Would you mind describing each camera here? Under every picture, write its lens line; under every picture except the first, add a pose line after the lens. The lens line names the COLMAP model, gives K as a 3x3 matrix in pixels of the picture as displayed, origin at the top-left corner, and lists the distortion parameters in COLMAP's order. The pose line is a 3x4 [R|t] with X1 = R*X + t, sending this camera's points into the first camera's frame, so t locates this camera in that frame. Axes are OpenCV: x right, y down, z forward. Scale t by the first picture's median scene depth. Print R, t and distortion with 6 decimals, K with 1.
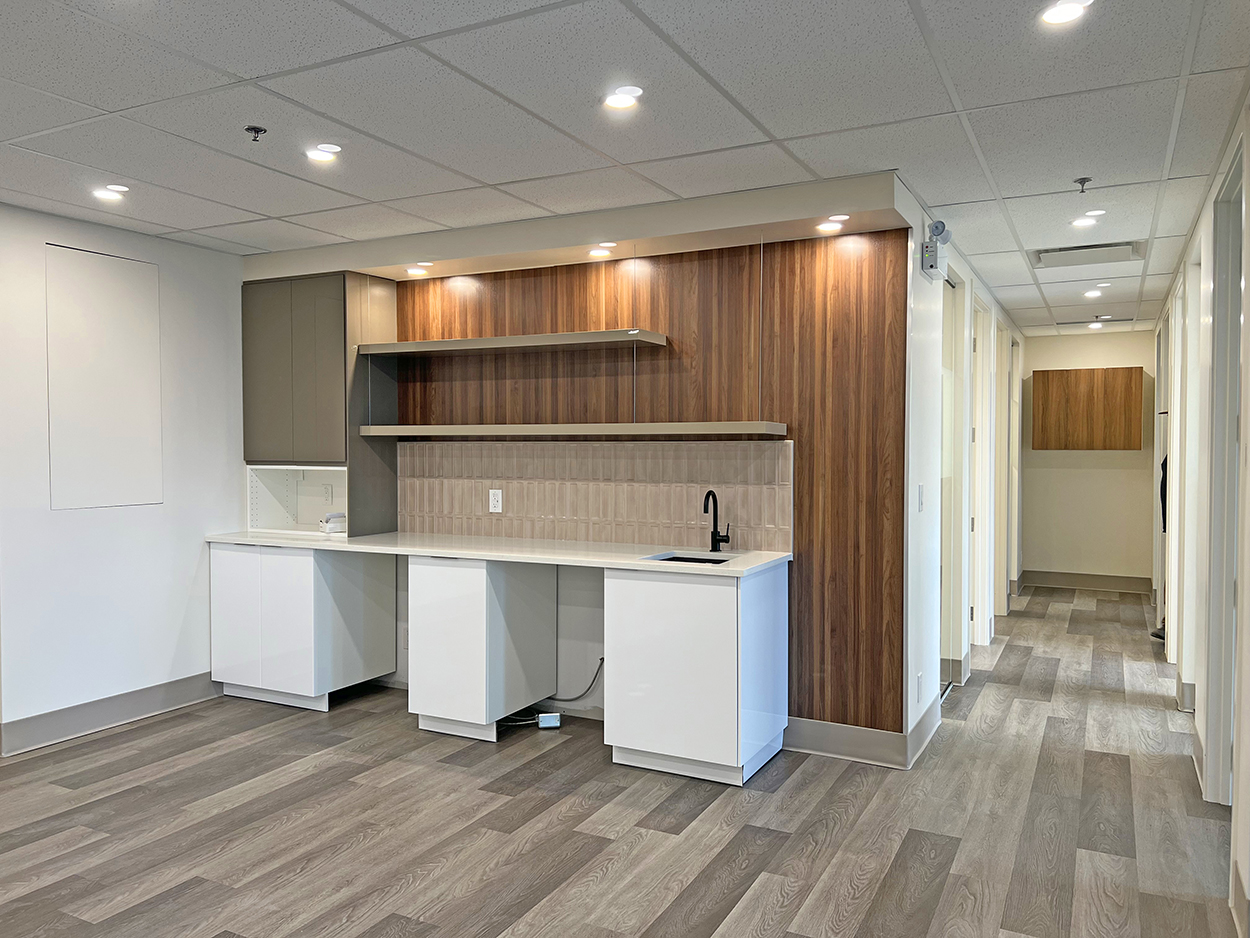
lens RADIAL K [[941.9, 0, 621.2], [0, 941.9, 468.6], [0, 0, 1]] dist [0.028777, -0.030899]
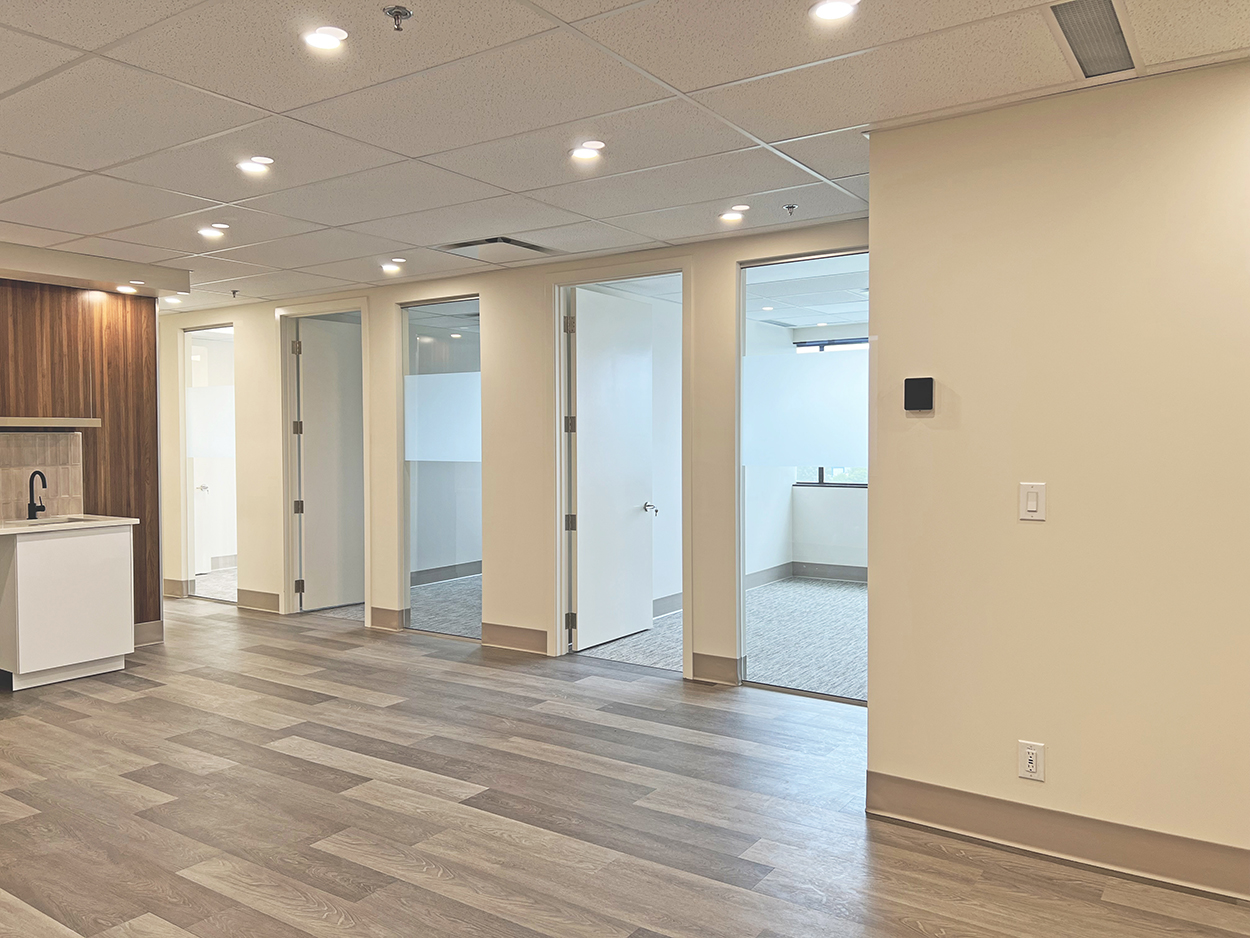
lens RADIAL K [[941.9, 0, 618.7], [0, 941.9, 470.1], [0, 0, 1]] dist [0.028777, -0.030899]
pose [[0.124138, -0.032576, 0.991730, -1.130147], [0.031382, 0.999090, 0.028889, 0.010186], [-0.991769, 0.027537, 0.125048, 0.047952]]
